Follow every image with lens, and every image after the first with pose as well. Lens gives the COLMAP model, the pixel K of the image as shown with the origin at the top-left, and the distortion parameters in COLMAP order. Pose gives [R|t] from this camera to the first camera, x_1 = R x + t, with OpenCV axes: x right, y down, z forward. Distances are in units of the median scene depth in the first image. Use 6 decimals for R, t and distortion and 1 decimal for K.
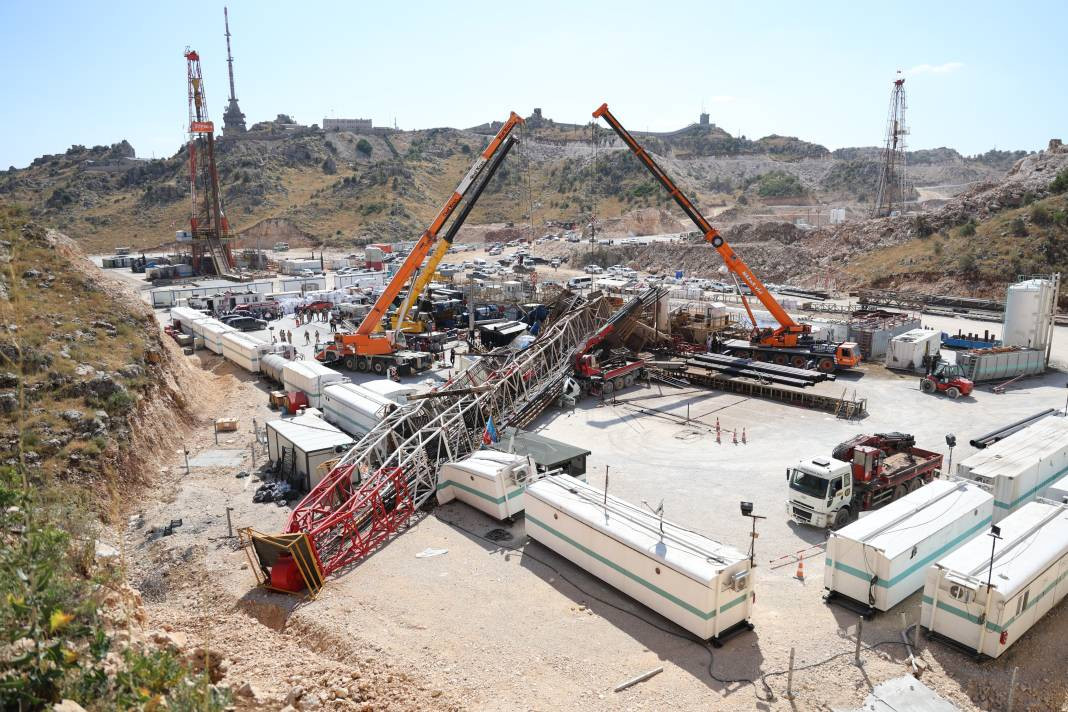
lens RADIAL K [[711.7, 0, 539.9], [0, 711.7, 362.2], [0, 0, 1]] dist [-0.080450, 0.044487]
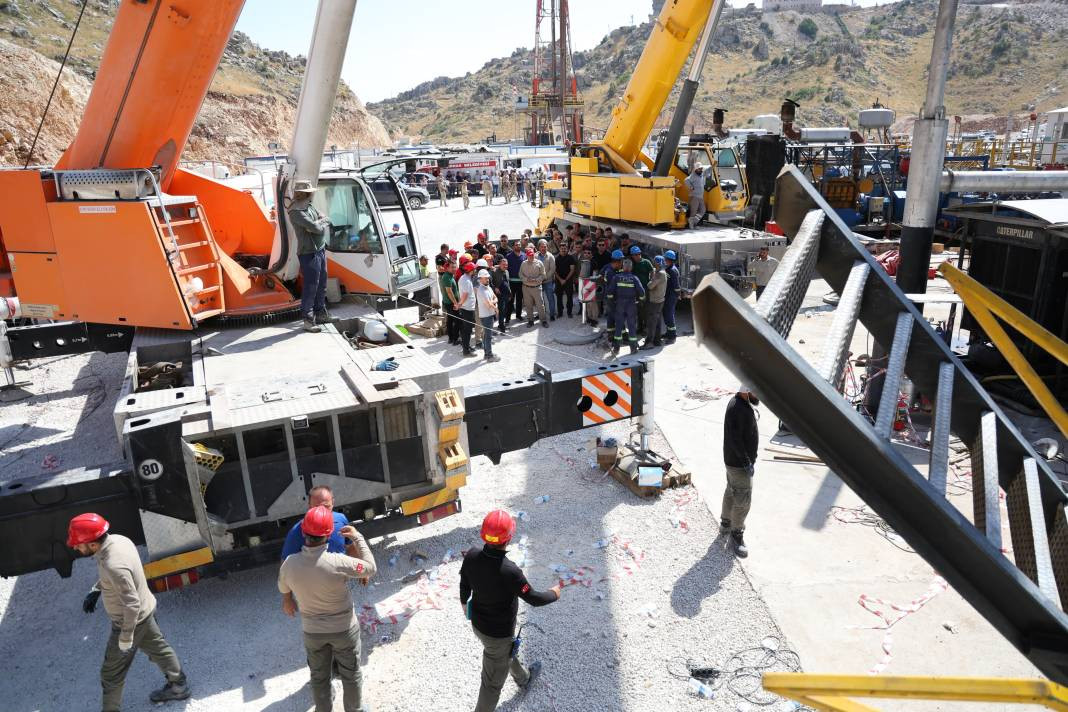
lens RADIAL K [[711.7, 0, 539.9], [0, 711.7, 362.2], [0, 0, 1]] dist [-0.080450, 0.044487]
pose [[0.829763, 0.164831, -0.533221, -0.014331], [-0.104613, 0.984394, 0.141507, -0.004558], [0.548224, -0.061635, 0.834057, 0.144234]]
